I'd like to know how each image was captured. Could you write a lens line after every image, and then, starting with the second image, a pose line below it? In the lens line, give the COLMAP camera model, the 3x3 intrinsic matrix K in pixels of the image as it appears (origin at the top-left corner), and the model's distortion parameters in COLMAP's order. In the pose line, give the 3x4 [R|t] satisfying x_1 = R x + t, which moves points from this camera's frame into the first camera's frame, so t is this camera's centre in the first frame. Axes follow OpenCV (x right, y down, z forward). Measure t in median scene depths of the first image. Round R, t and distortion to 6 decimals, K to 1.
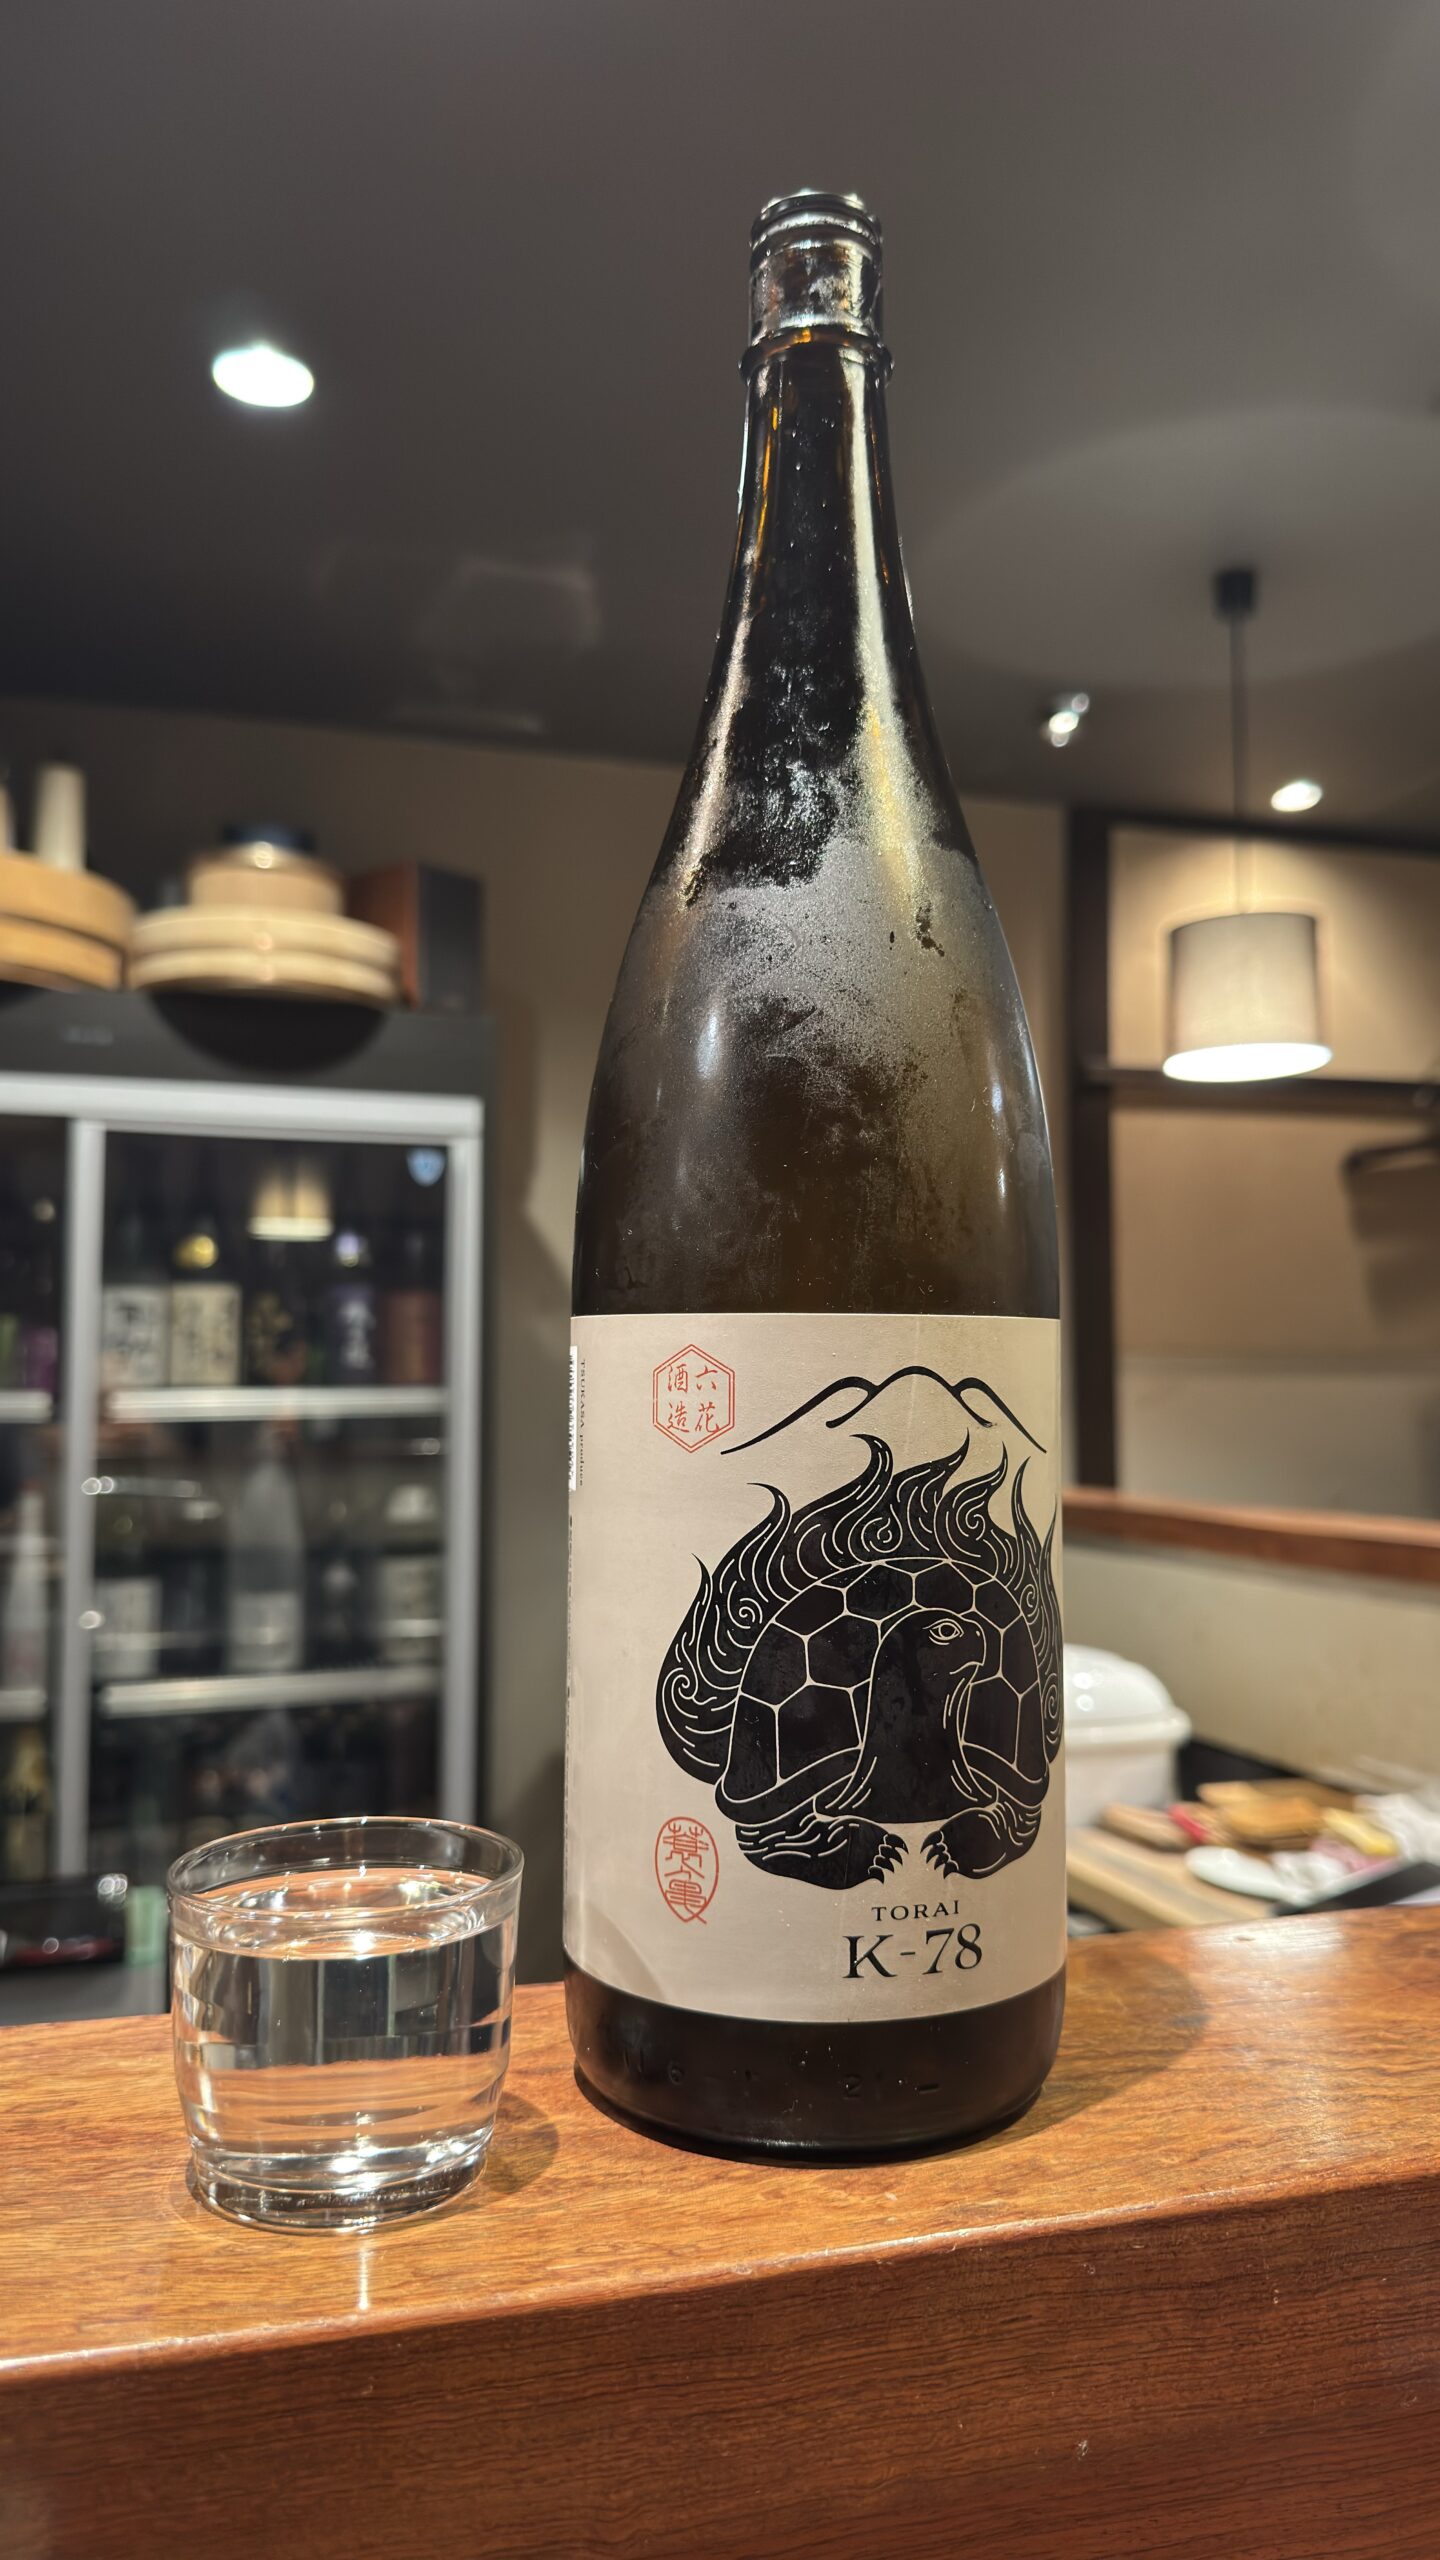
lens RADIAL K [[1907.1, 0, 724.5], [0, 1907.1, 1287.6], [0, 0, 1]] dist [-0.024252, 0.000231]
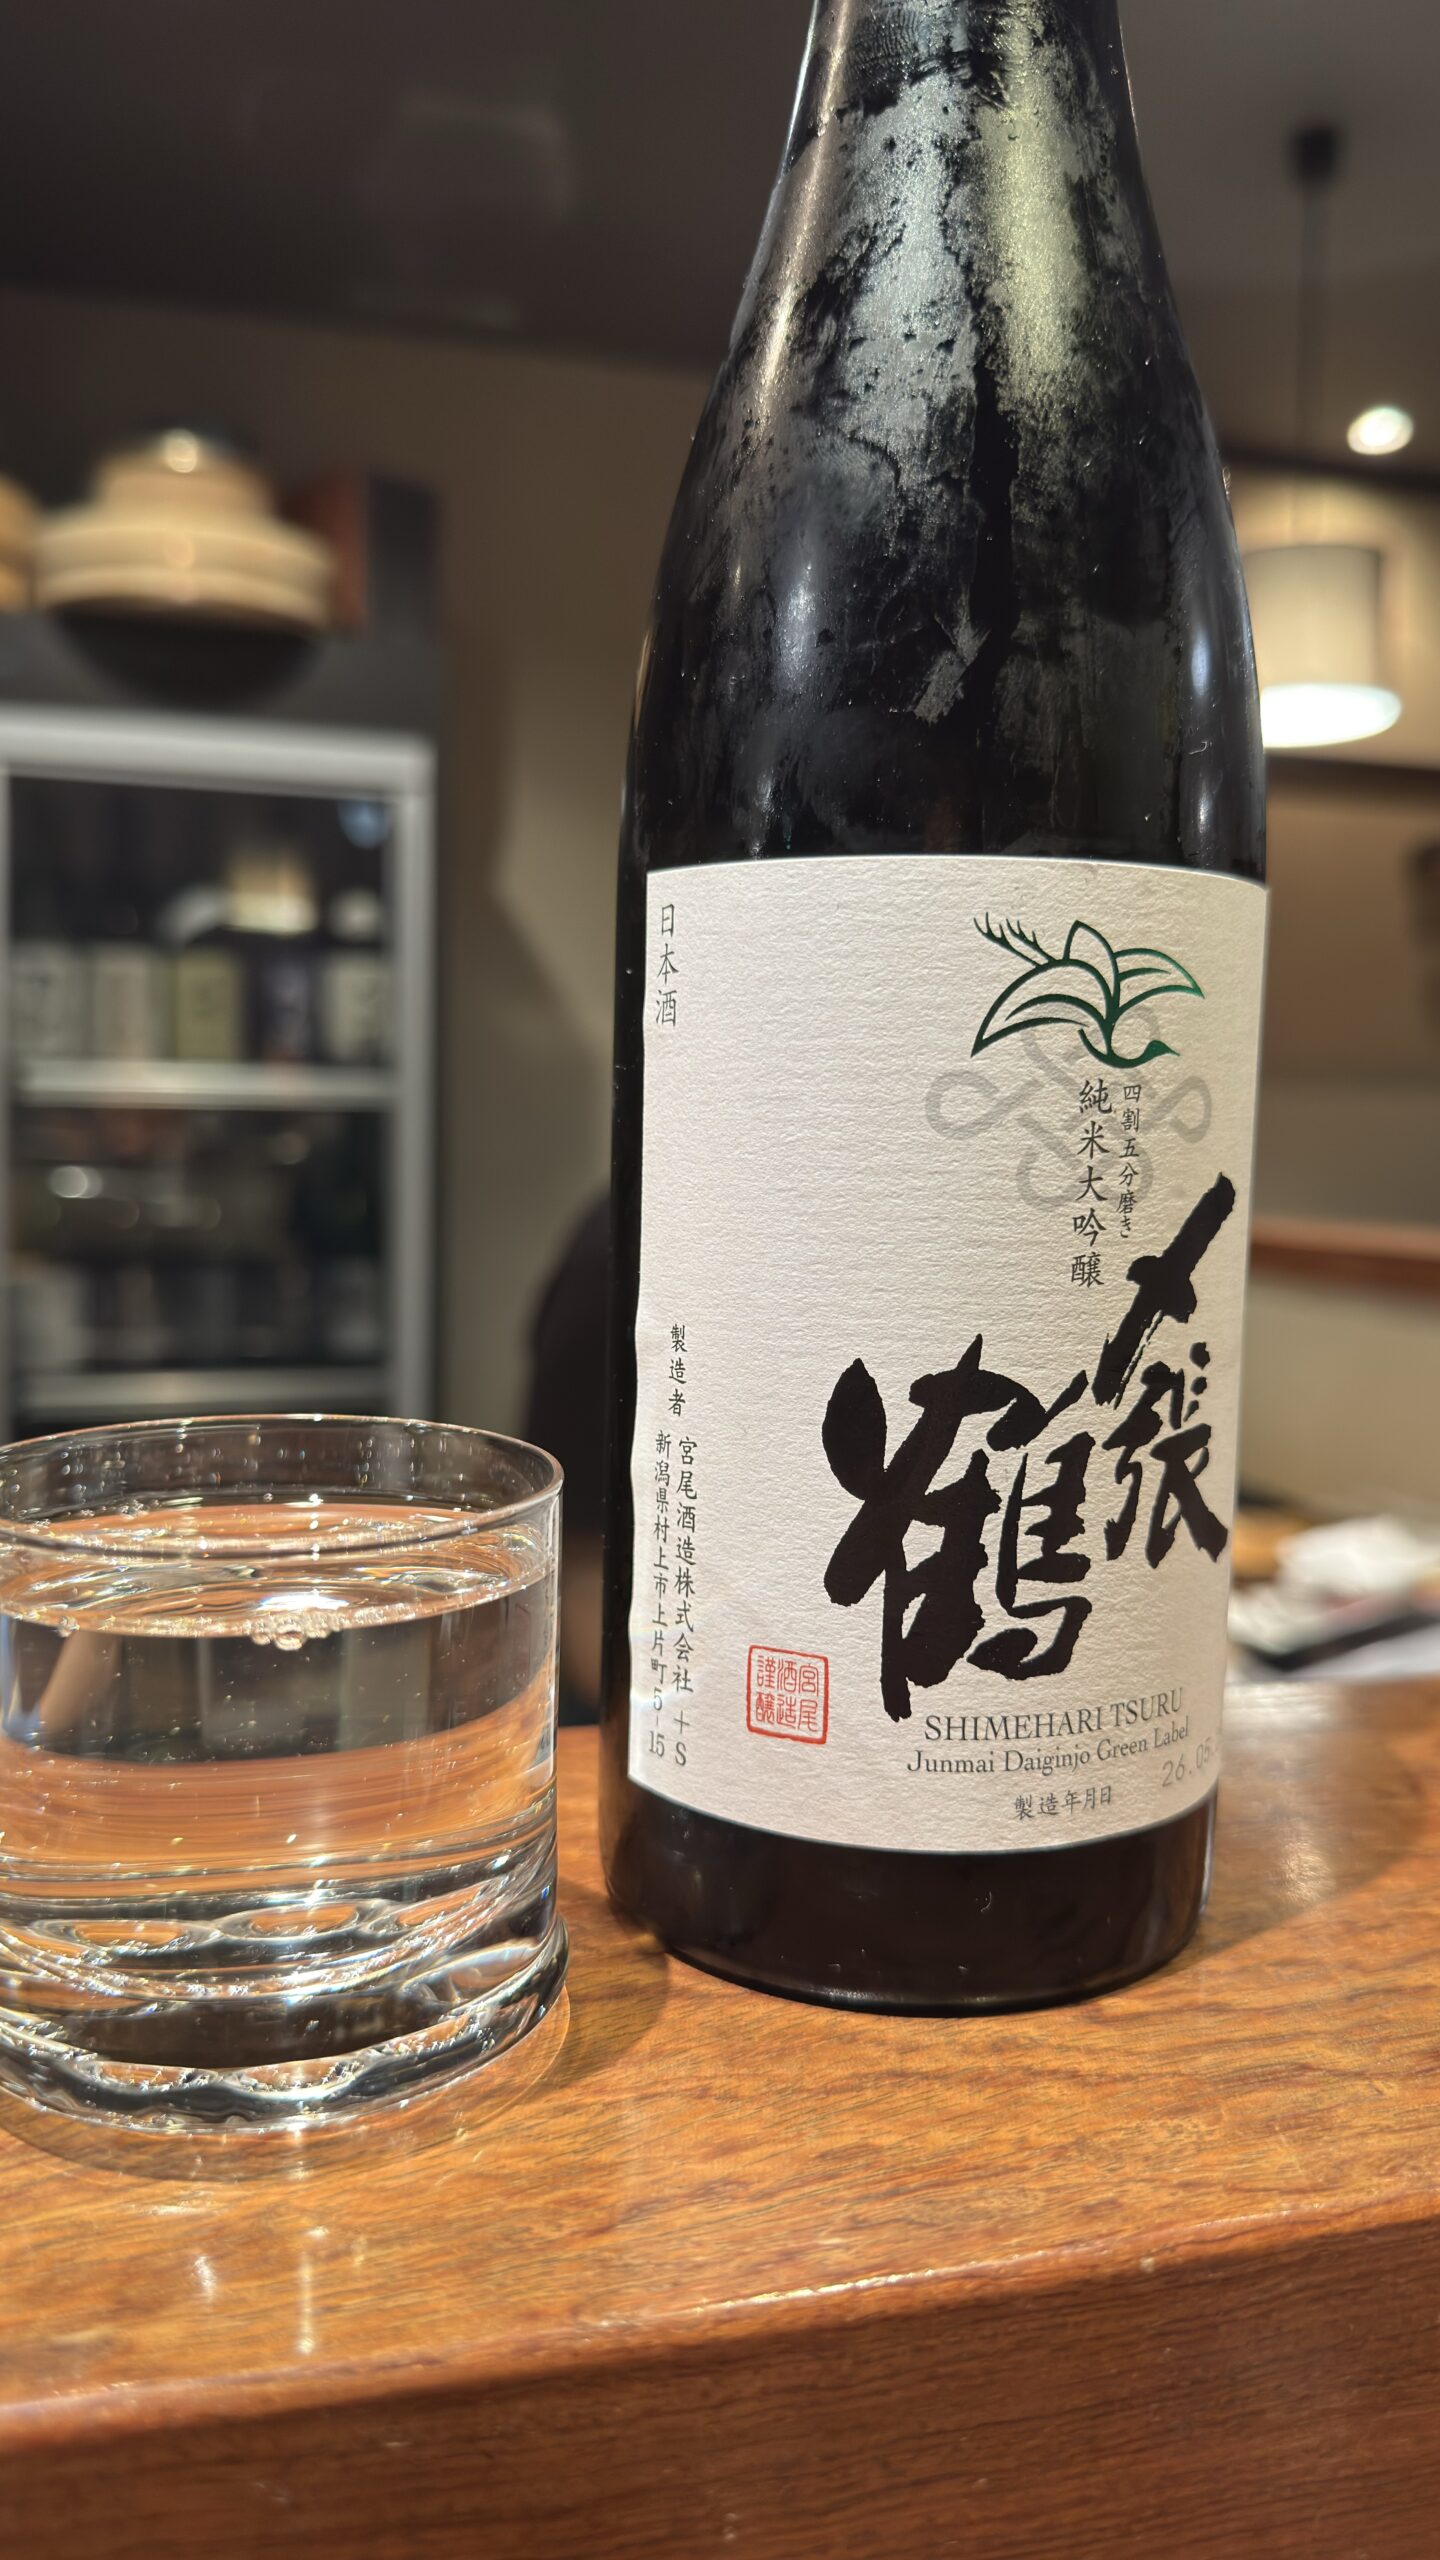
lens RADIAL K [[1907.1, 0, 718.0], [0, 1907.1, 1271.9], [0, 0, 1]] dist [-0.024252, 0.000231]
pose [[0.999013, 0.031542, -0.031274, 0.046571], [-0.027068, 0.990559, 0.134390, 0.024707], [0.035218, -0.133411, 0.990435, 0.090395]]
